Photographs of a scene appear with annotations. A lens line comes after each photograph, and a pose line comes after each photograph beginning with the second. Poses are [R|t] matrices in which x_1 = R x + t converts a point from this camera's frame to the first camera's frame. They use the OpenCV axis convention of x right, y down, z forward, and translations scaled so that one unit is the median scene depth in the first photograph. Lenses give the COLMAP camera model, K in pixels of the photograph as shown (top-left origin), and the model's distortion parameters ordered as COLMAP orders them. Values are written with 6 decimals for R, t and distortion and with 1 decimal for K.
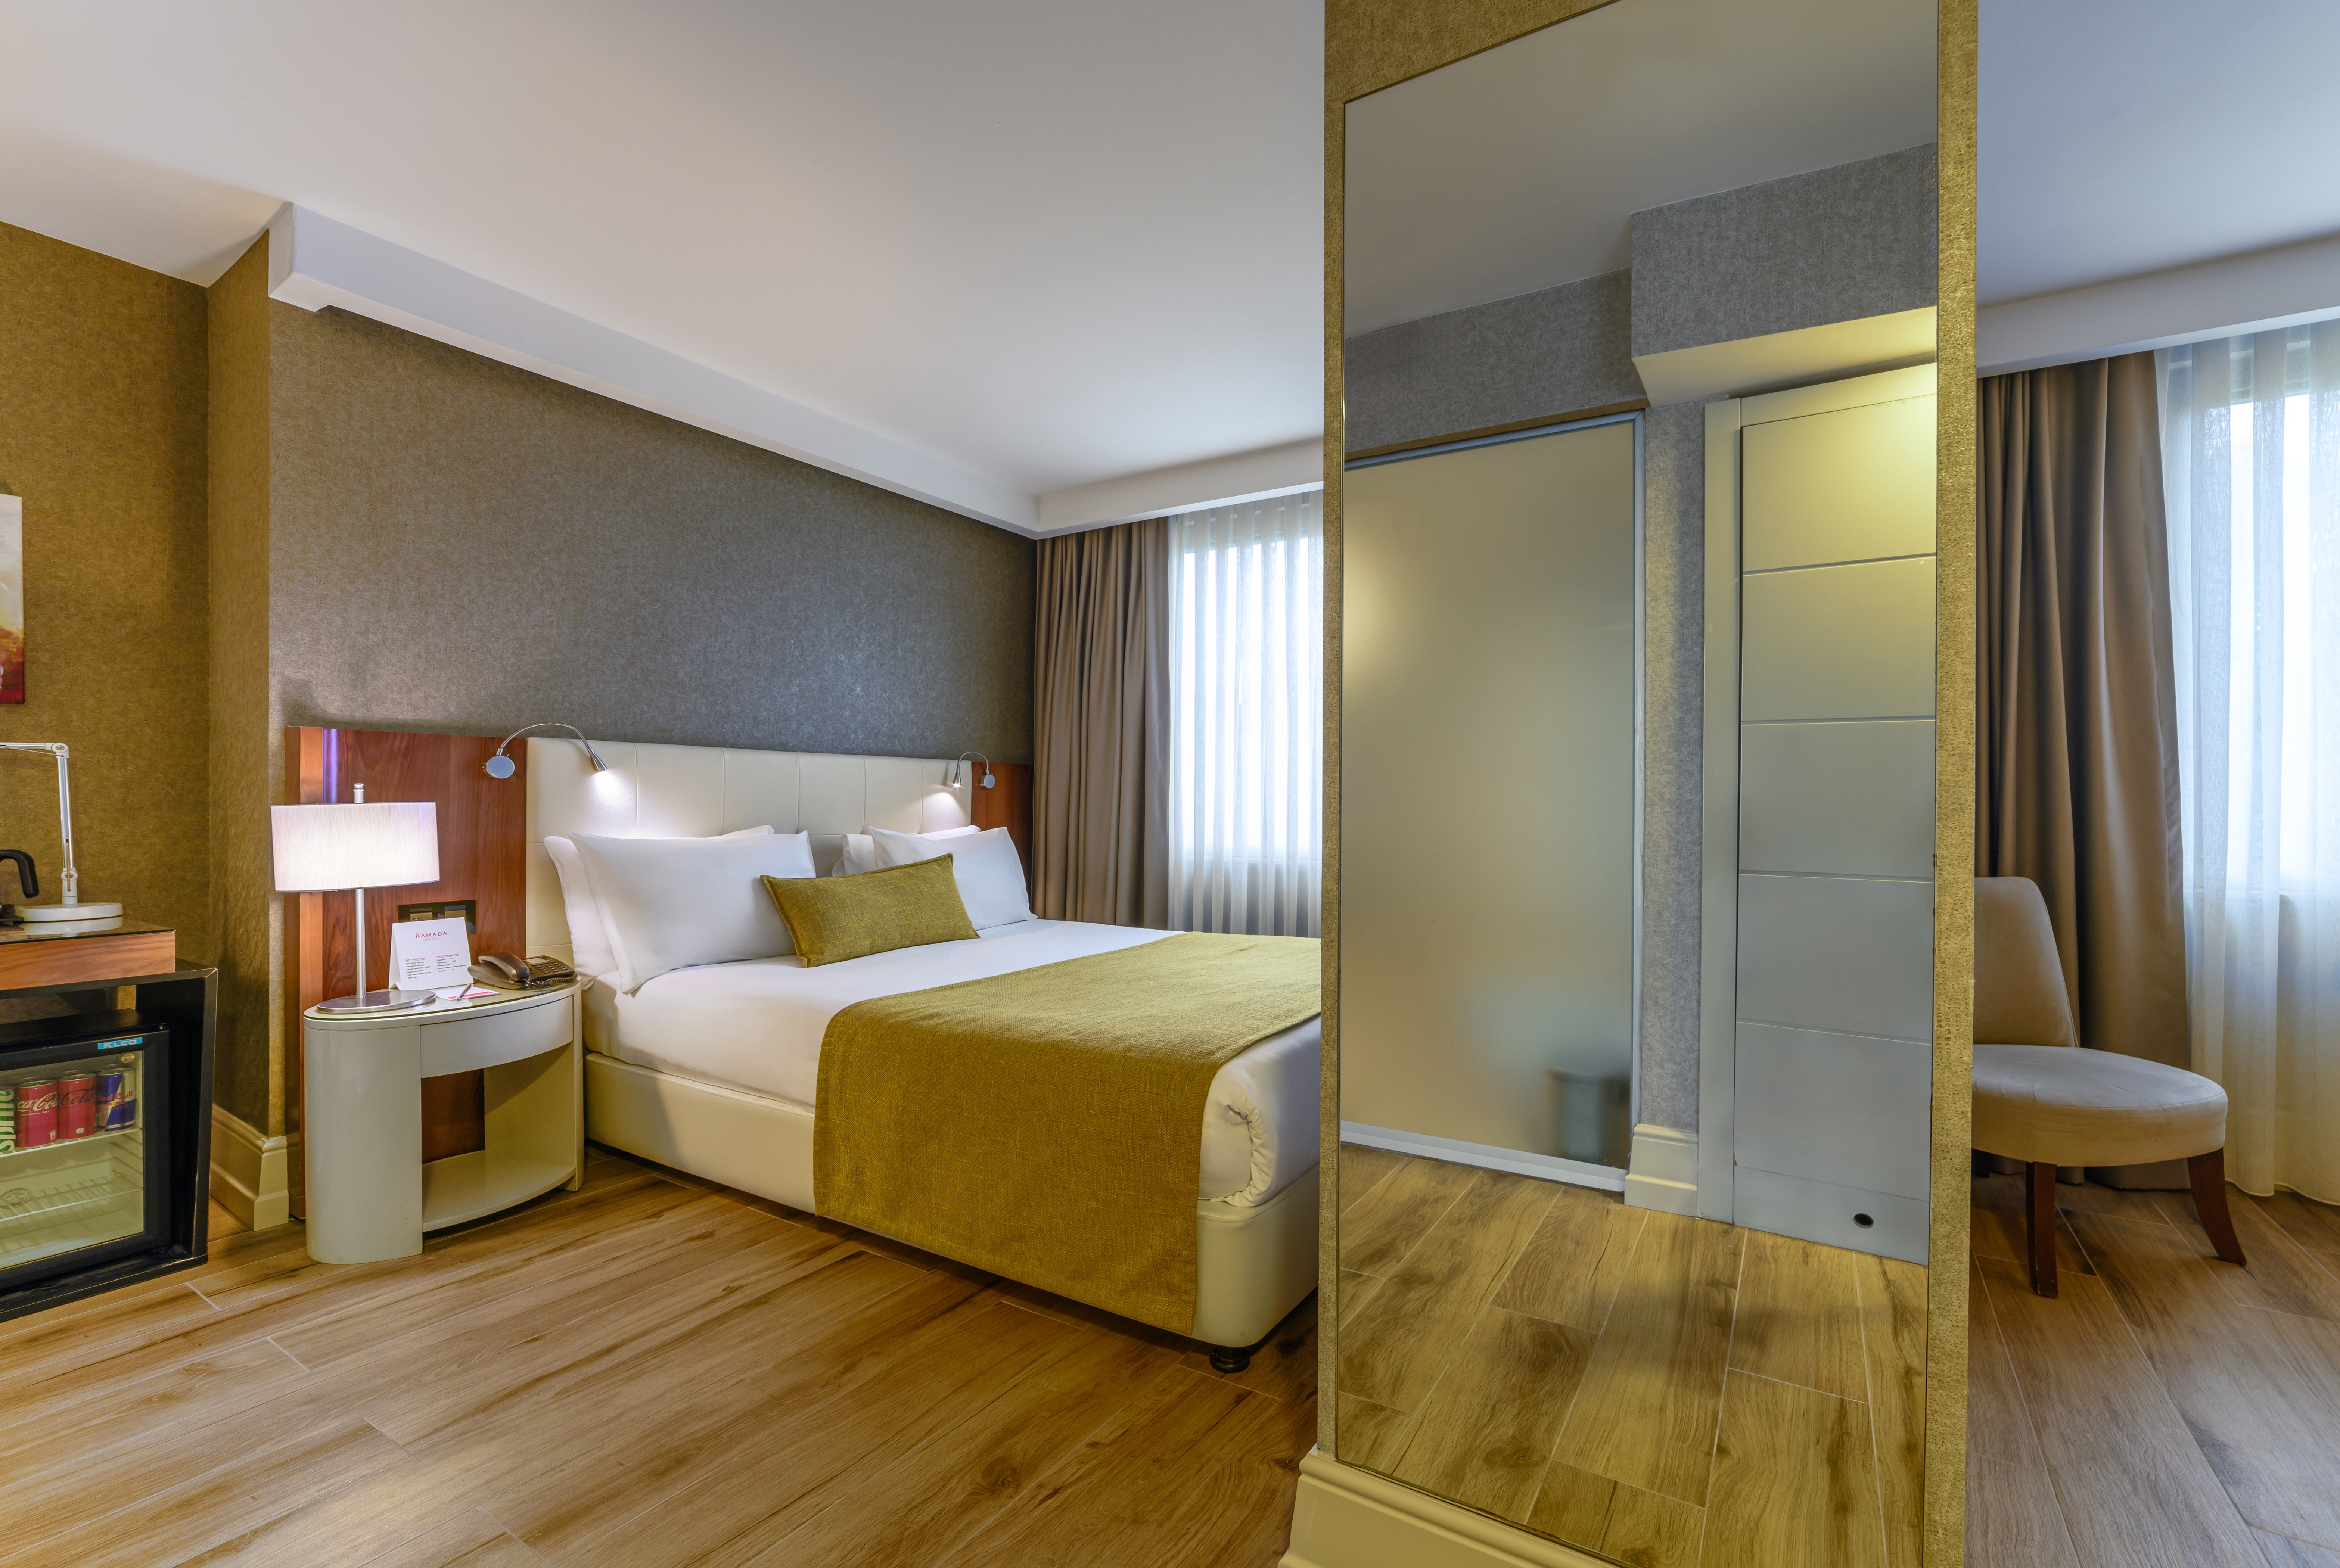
lens RADIAL K [[967.0, 0, 1254.5], [0, 967.0, 806.9], [0, 0, 1]] dist [-0.013648, 0.005853]
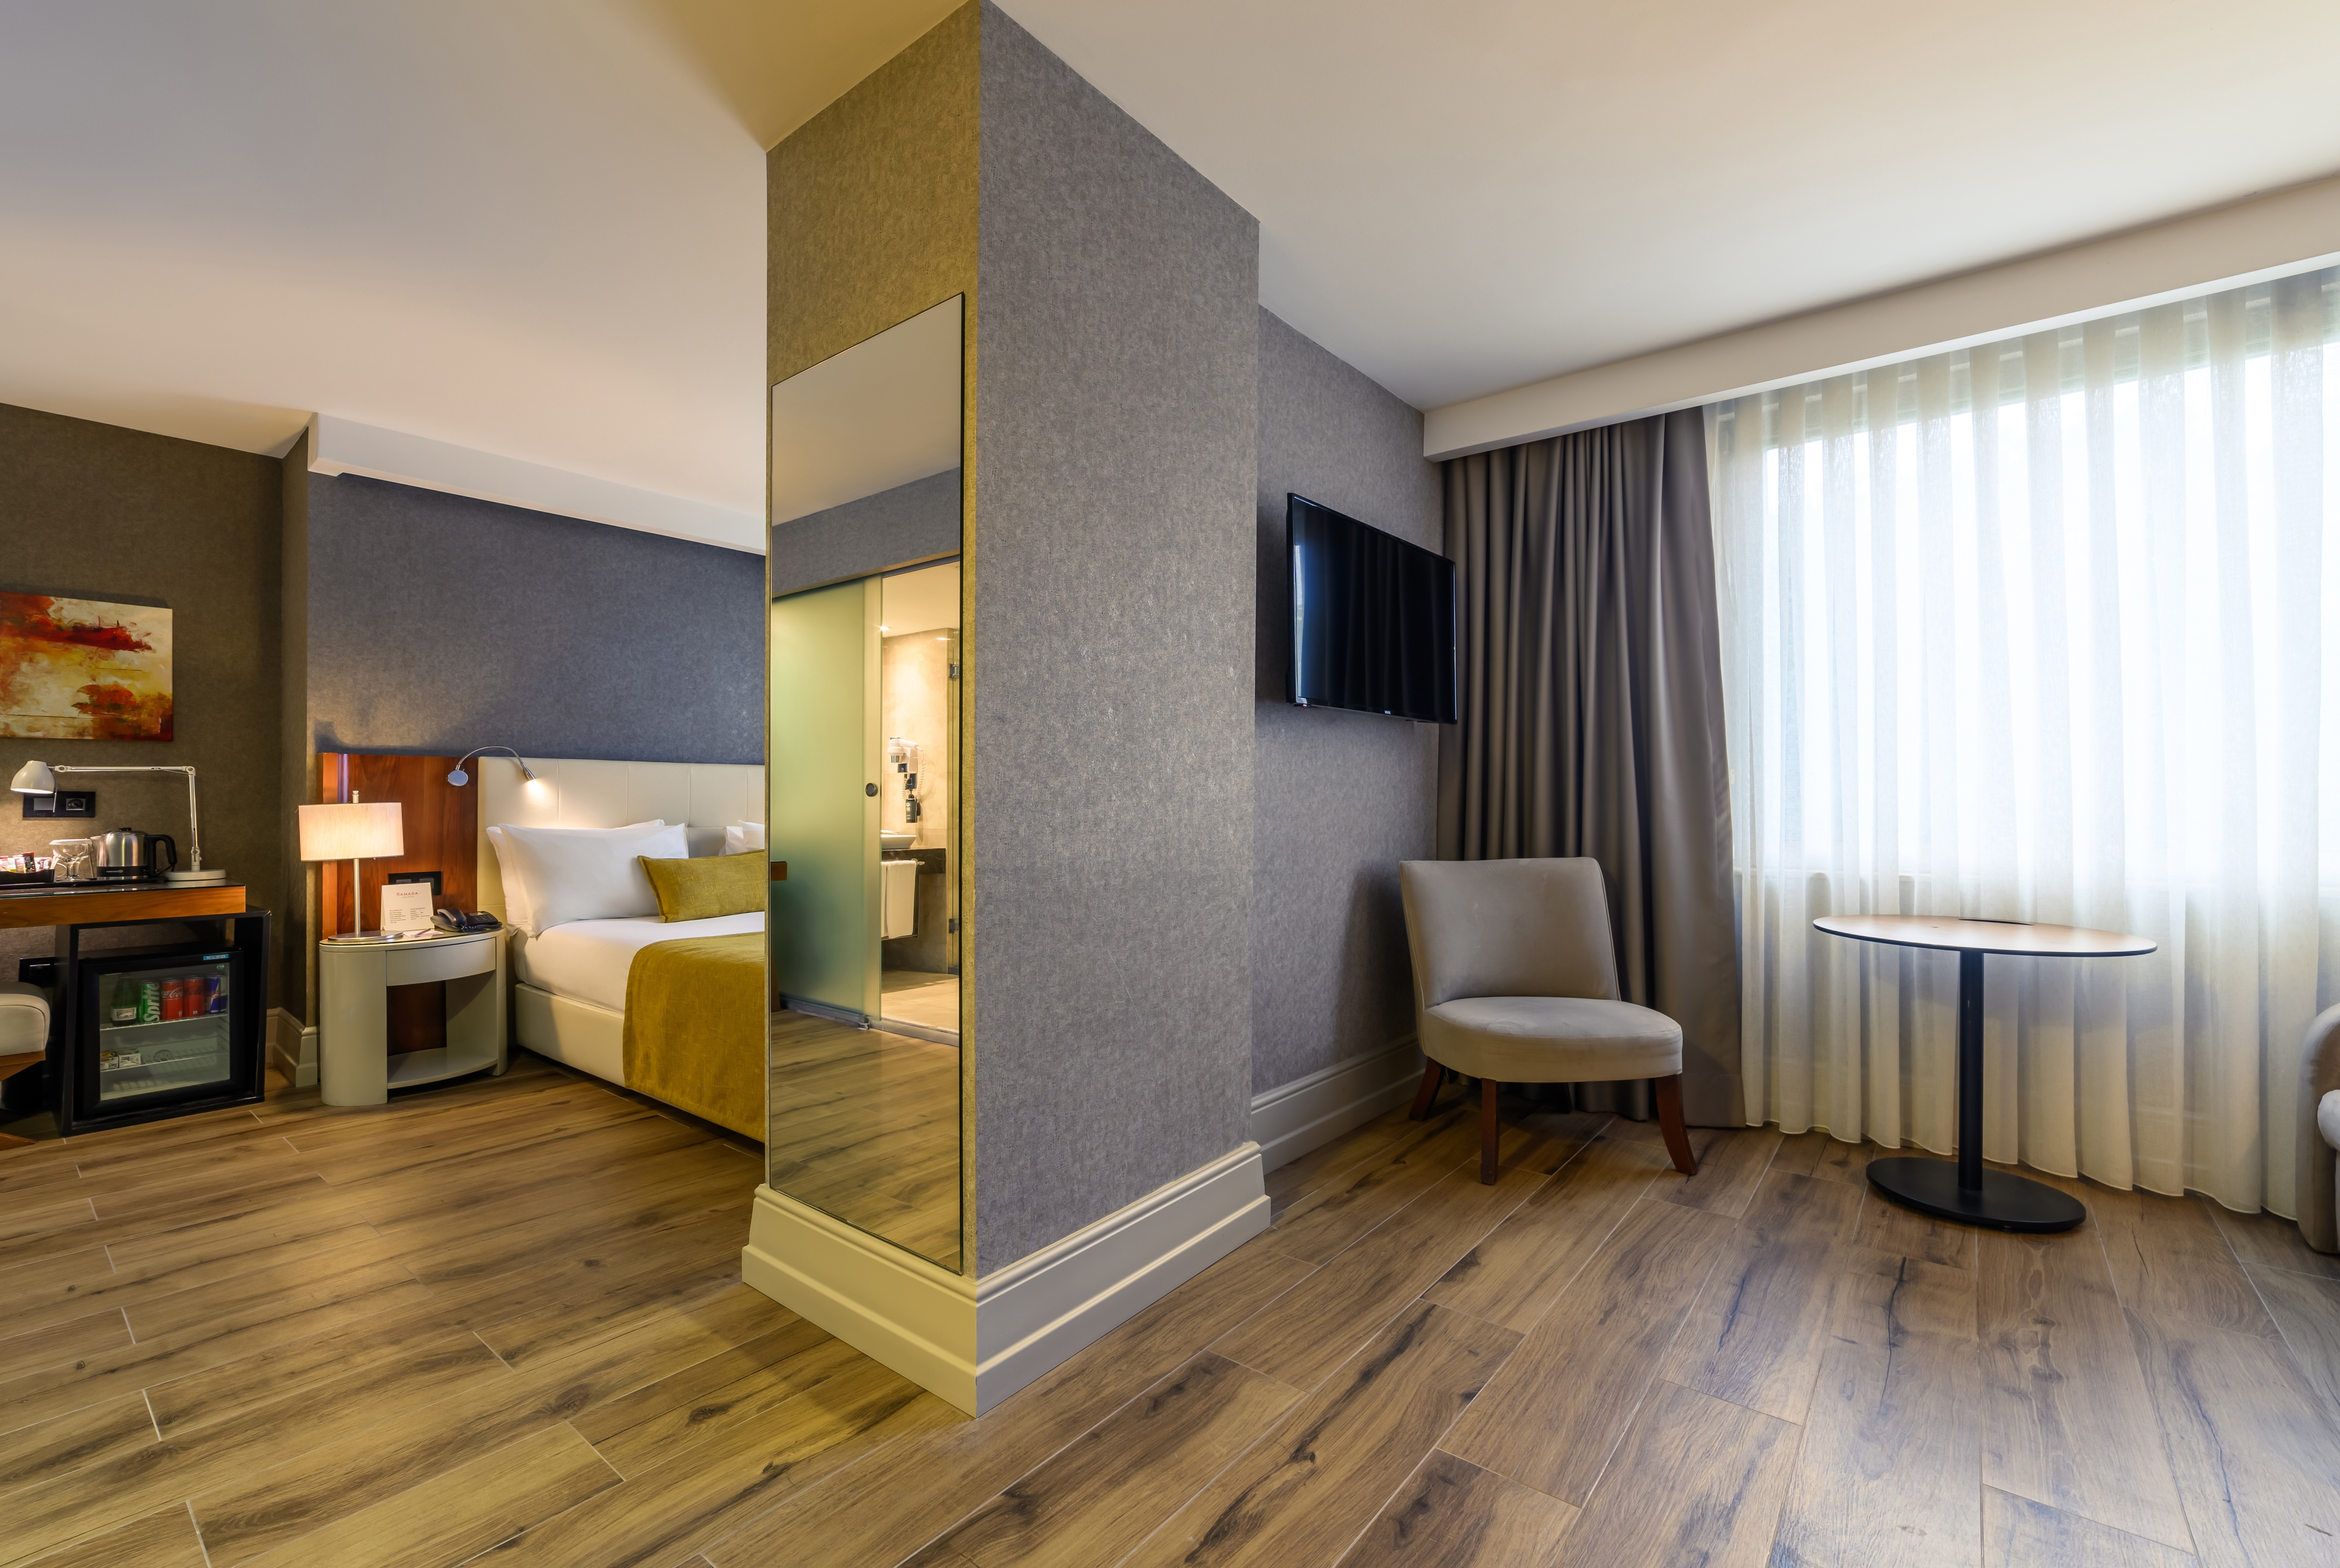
lens RADIAL K [[989.1, 0, 1175.0], [0, 989.1, 795.8], [0, 0, 1]] dist [-0.012190, 0.004909]
pose [[0.988442, -0.007929, -0.151393, 0.511697], [0.006359, 0.999921, -0.010851, 0.007716], [0.151467, 0.009763, 0.988414, -0.294404]]
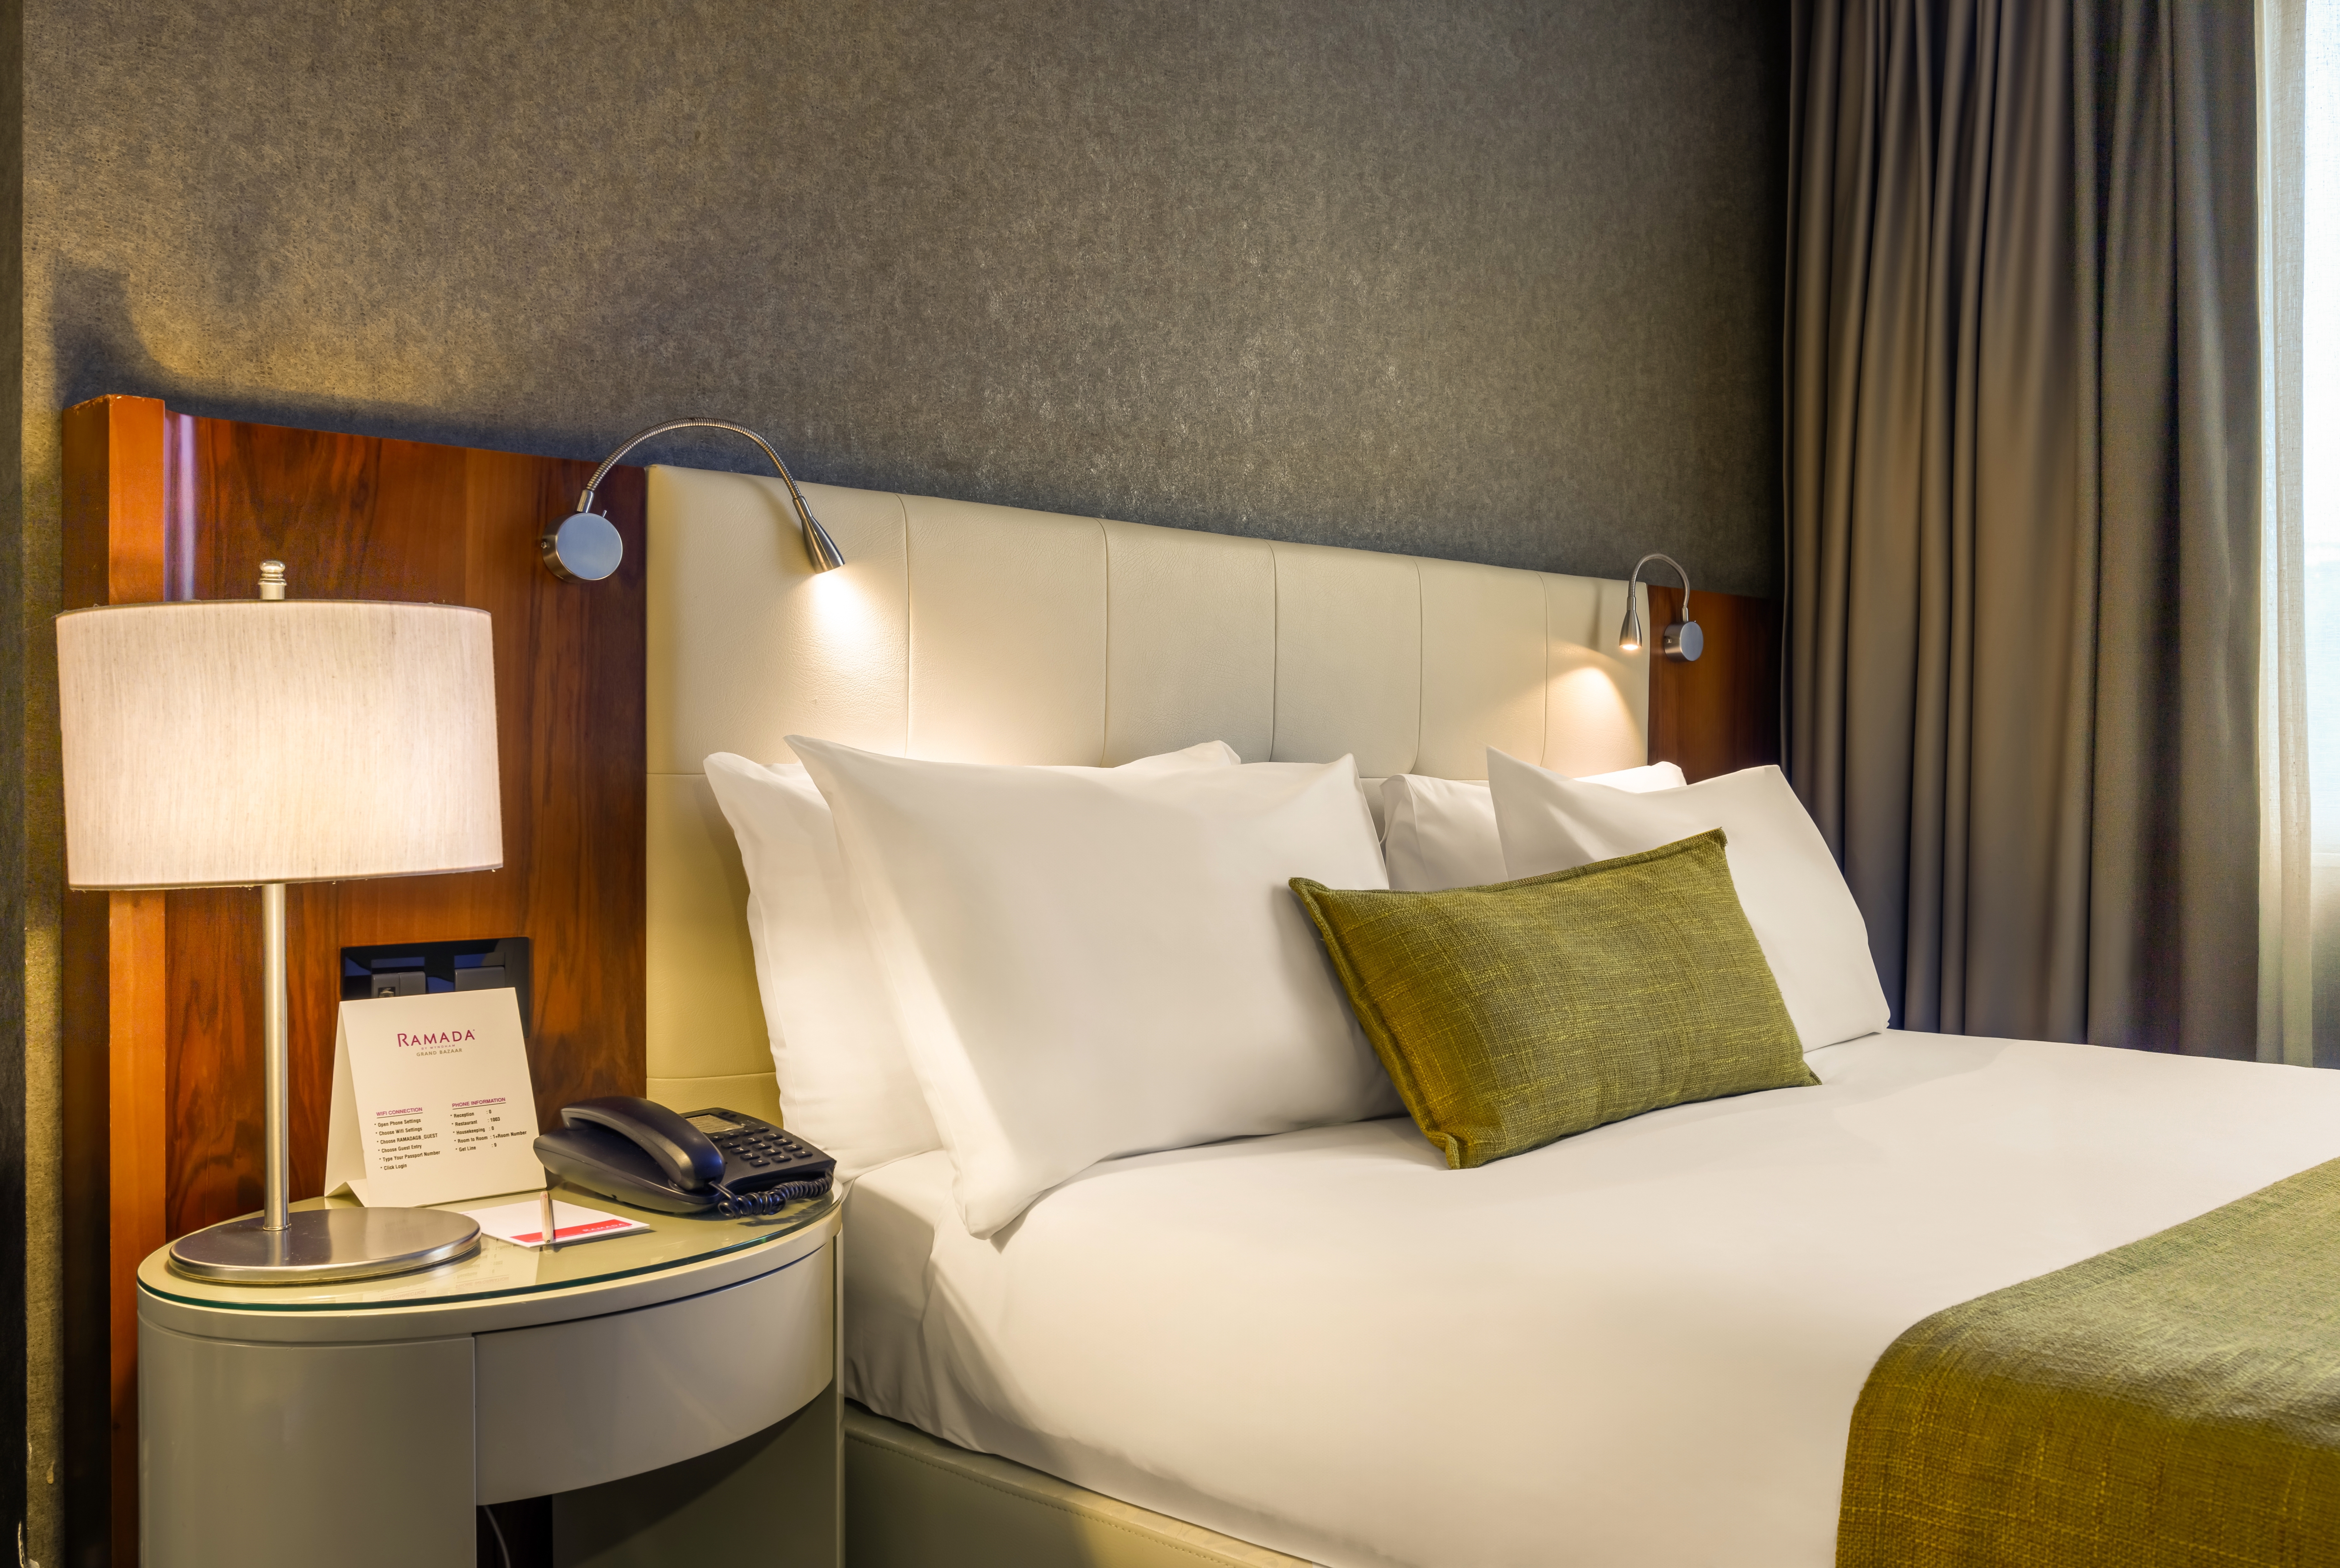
lens RADIAL K [[2144.6, 0, 1346.5], [0, 2144.6, 804.2], [0, 0, 1]] dist [0.003125, -0.007005]
pose [[0.977661, -0.000872, -0.210185, -0.385010], [0.001952, 0.999986, 0.004932, 0.048395], [0.210178, -0.005232, 0.977649, 0.335414]]
